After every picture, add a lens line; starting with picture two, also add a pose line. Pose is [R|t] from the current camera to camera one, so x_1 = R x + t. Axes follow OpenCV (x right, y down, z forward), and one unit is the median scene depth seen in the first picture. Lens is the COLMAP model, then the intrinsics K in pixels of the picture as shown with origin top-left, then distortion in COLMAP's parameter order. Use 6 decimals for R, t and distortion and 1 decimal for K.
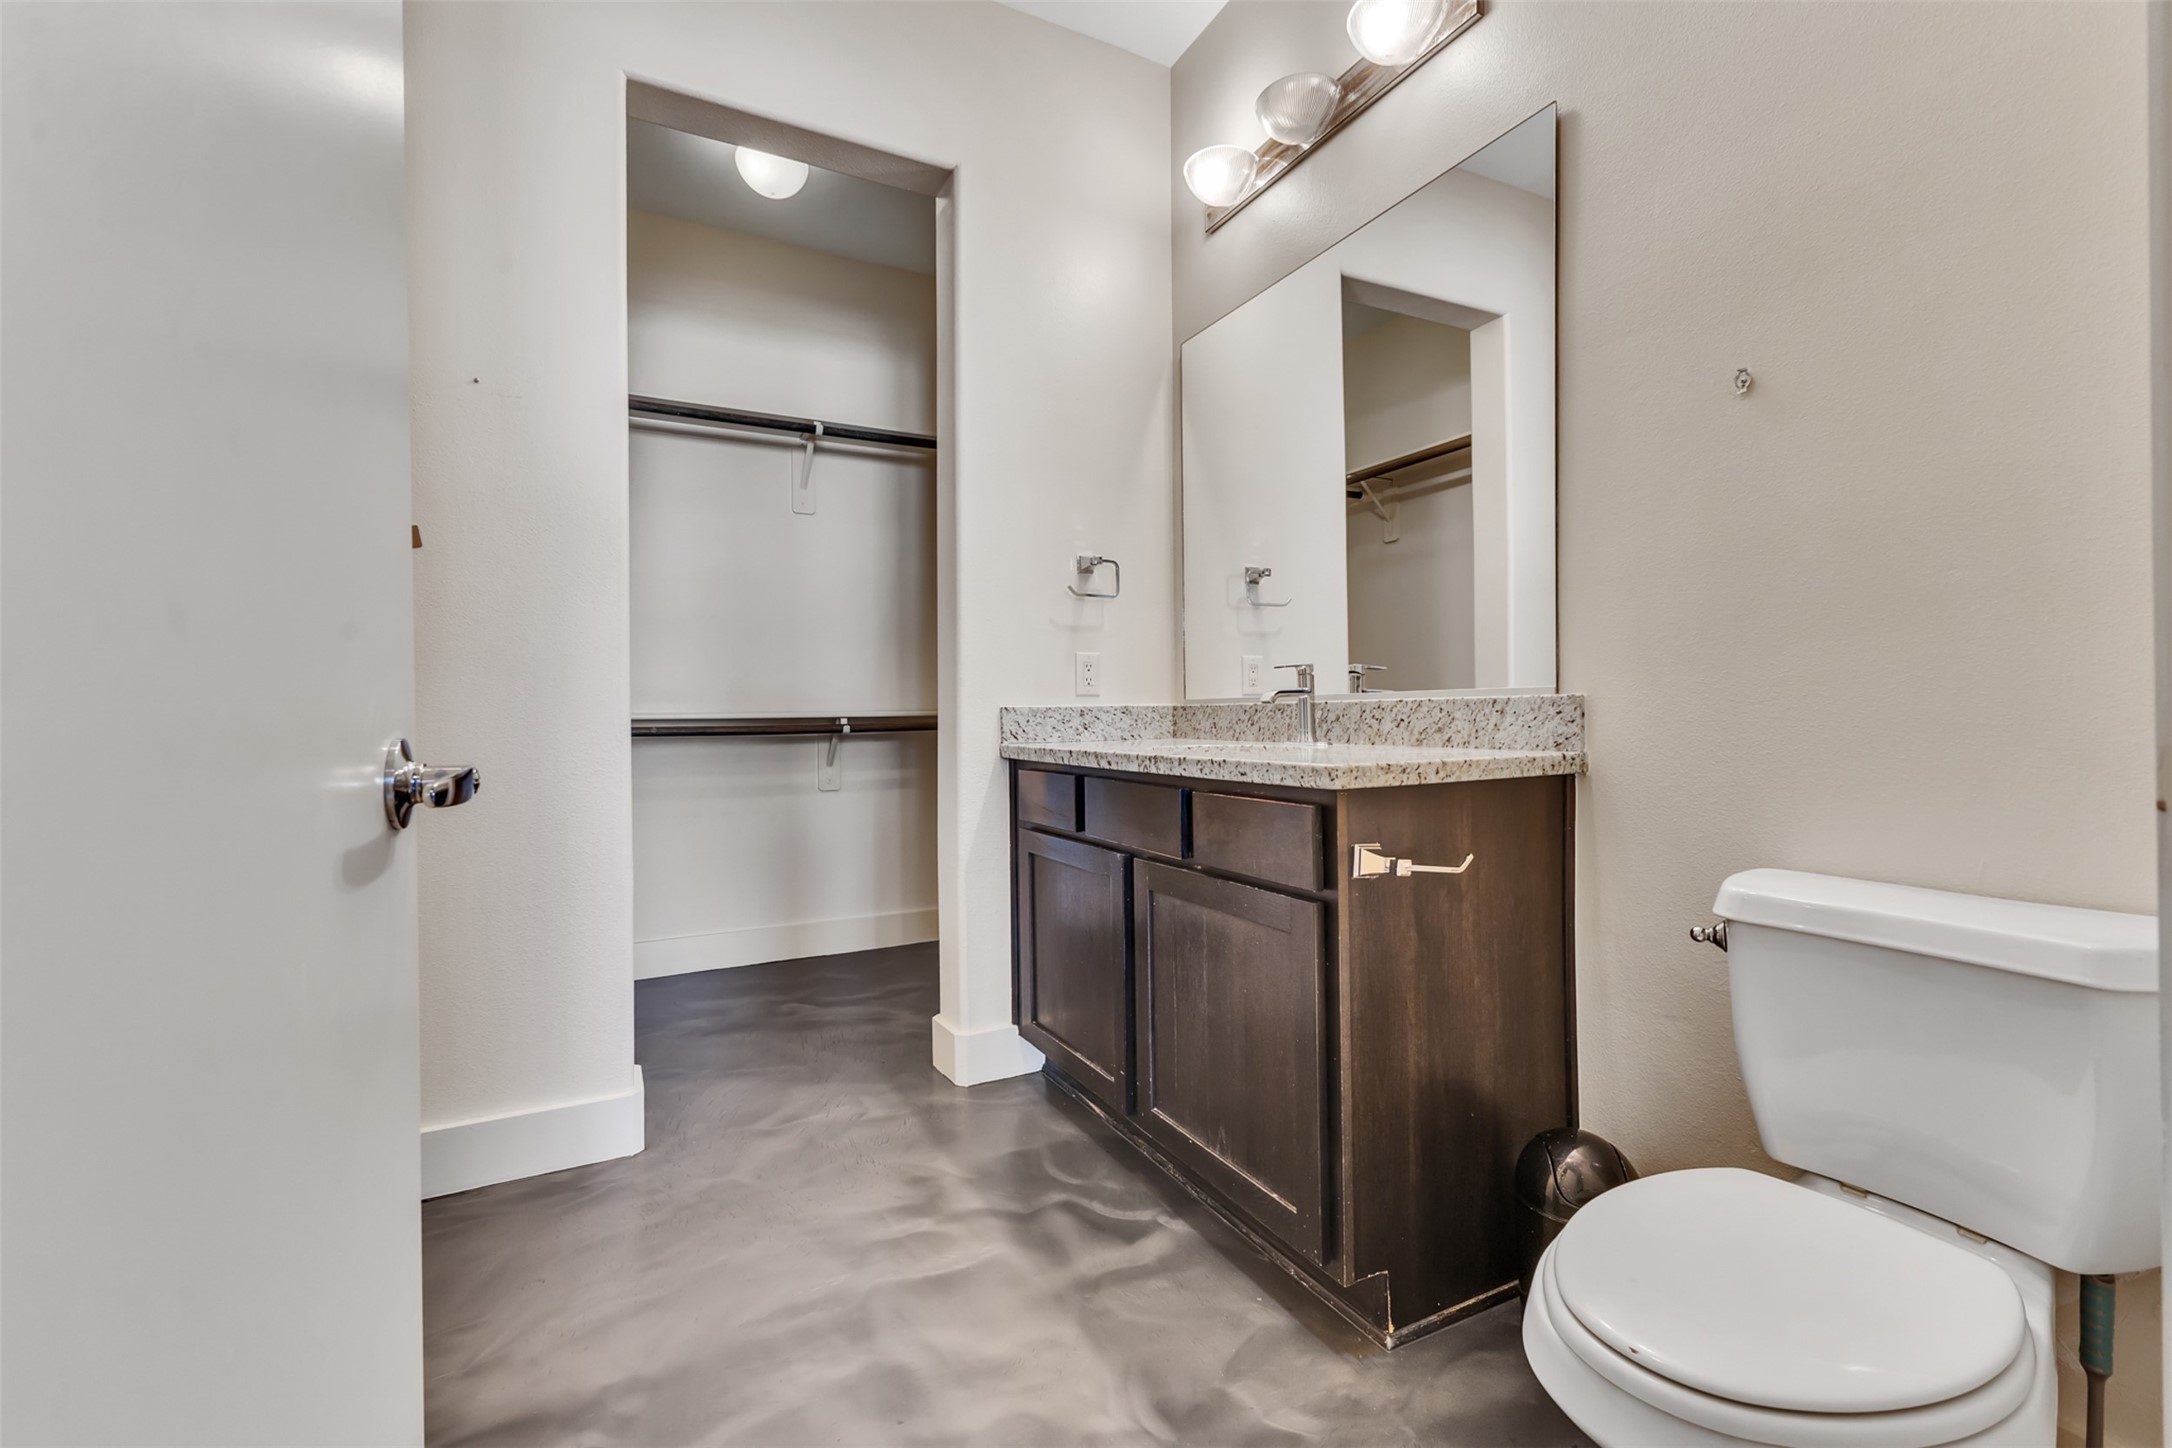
lens RADIAL K [[931.5, 0, 1085.8], [0, 931.5, 717.4], [0, 0, 1]] dist [0.010299, -0.000863]
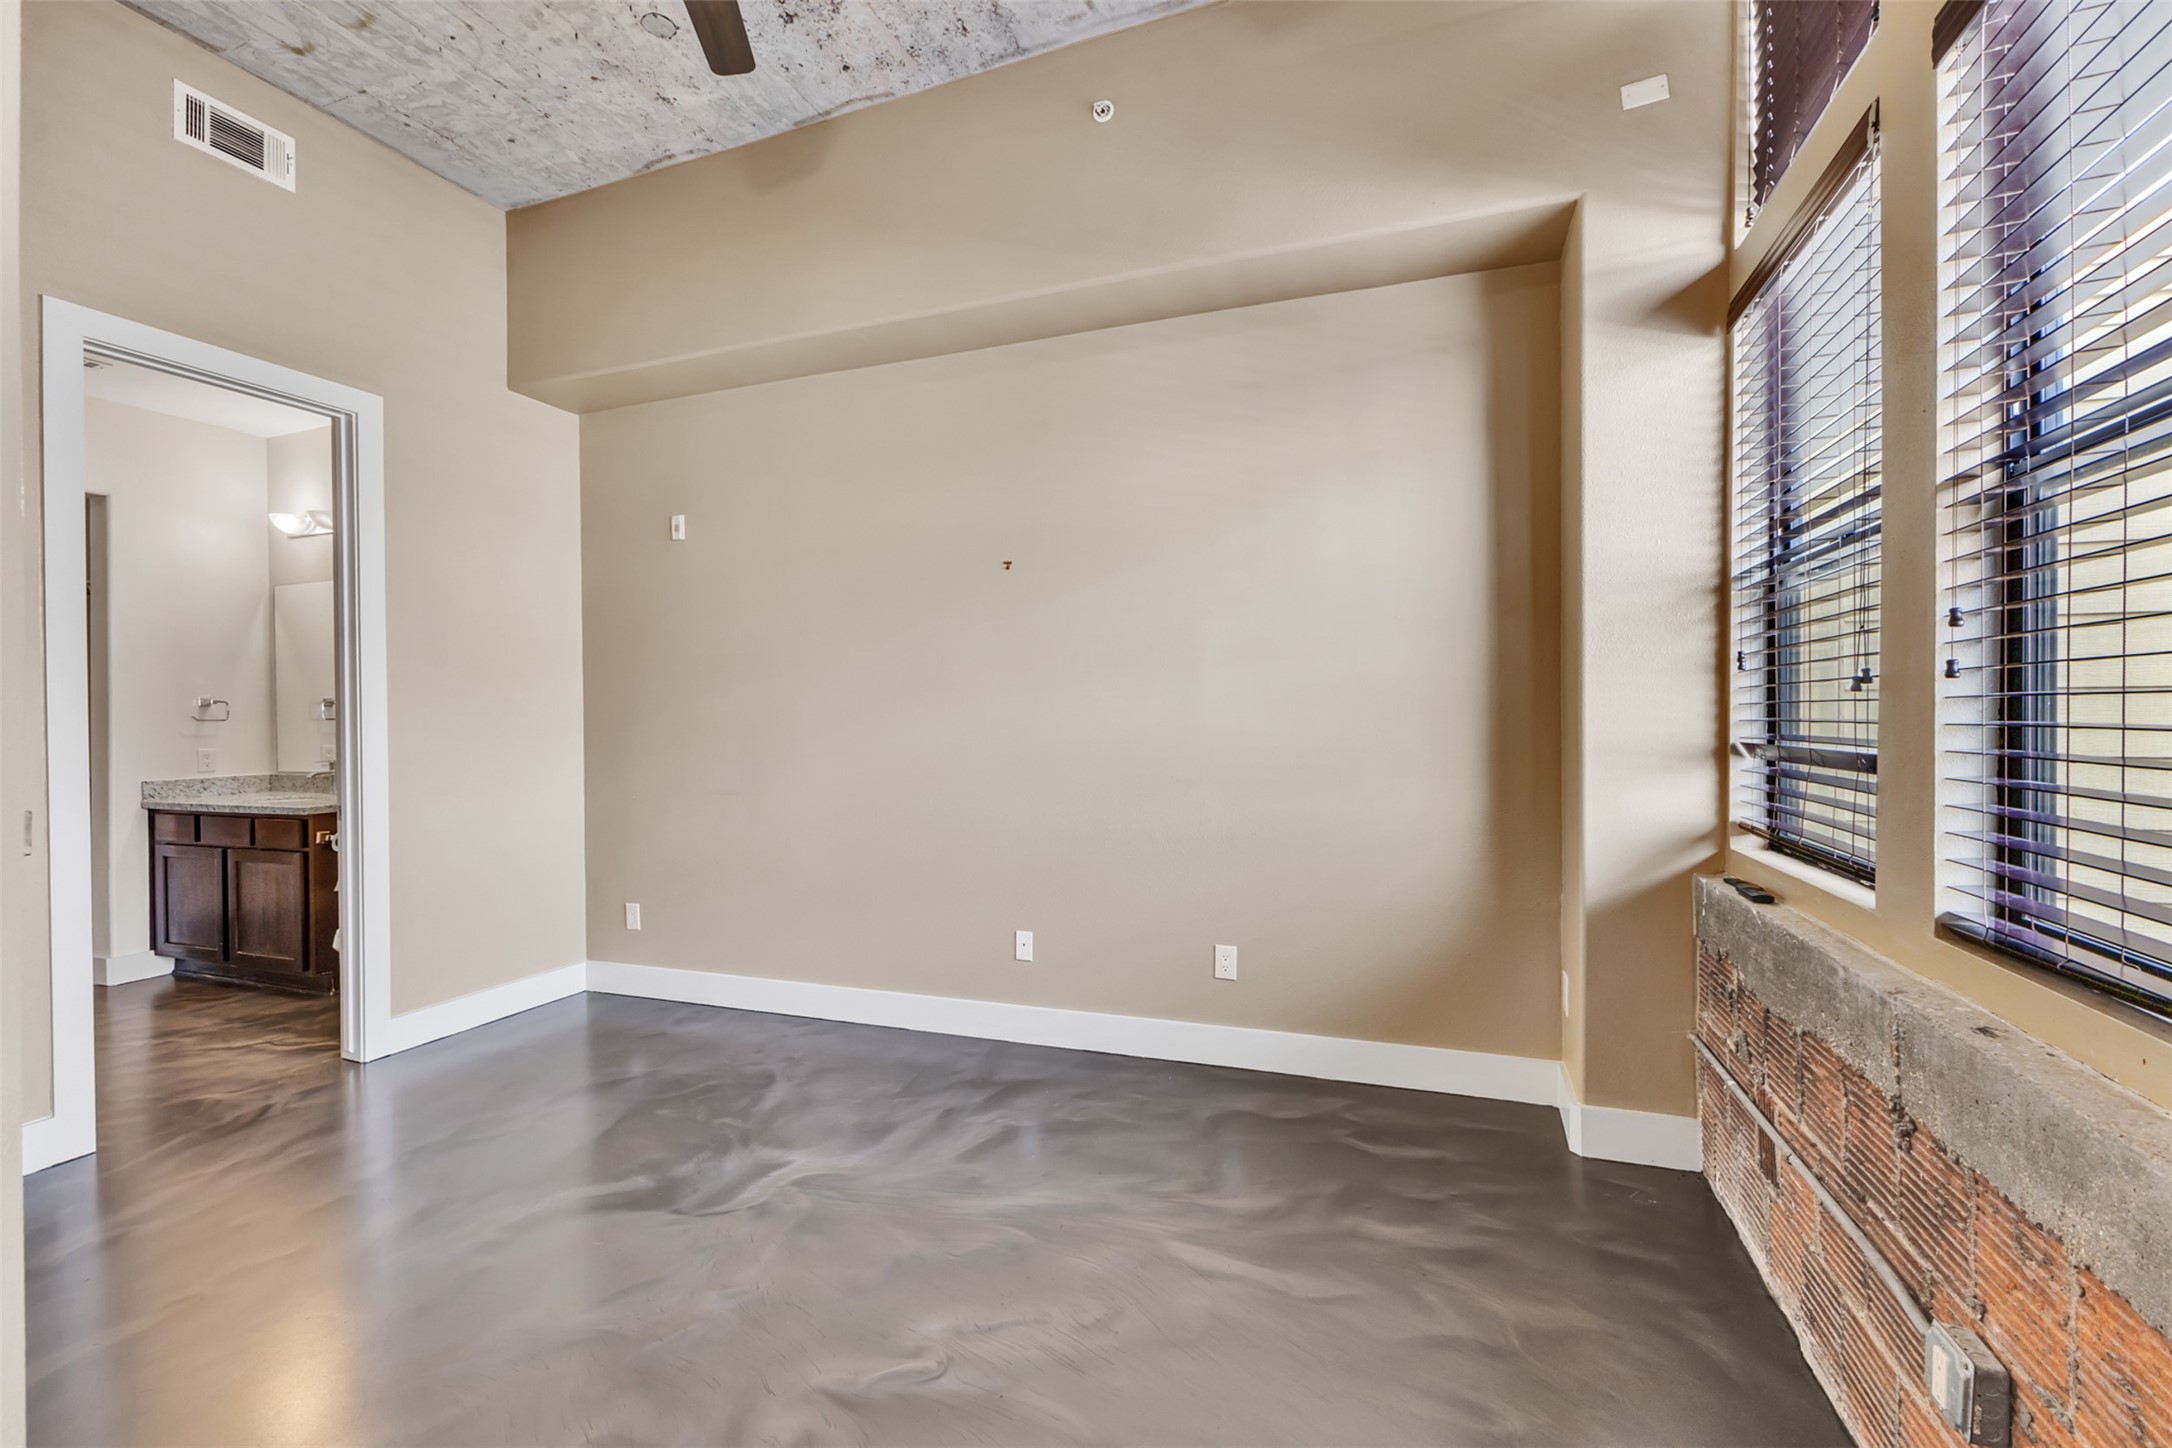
lens RADIAL K [[931.5, 0, 1084.6], [0, 931.5, 716.5], [0, 0, 1]] dist [0.010299, -0.000863]
pose [[0.746337, -0.002197, 0.665565, 0.069426], [0.007061, 0.999964, -0.004617, -0.125644], [-0.665531, 0.008145, 0.746326, -1.755375]]
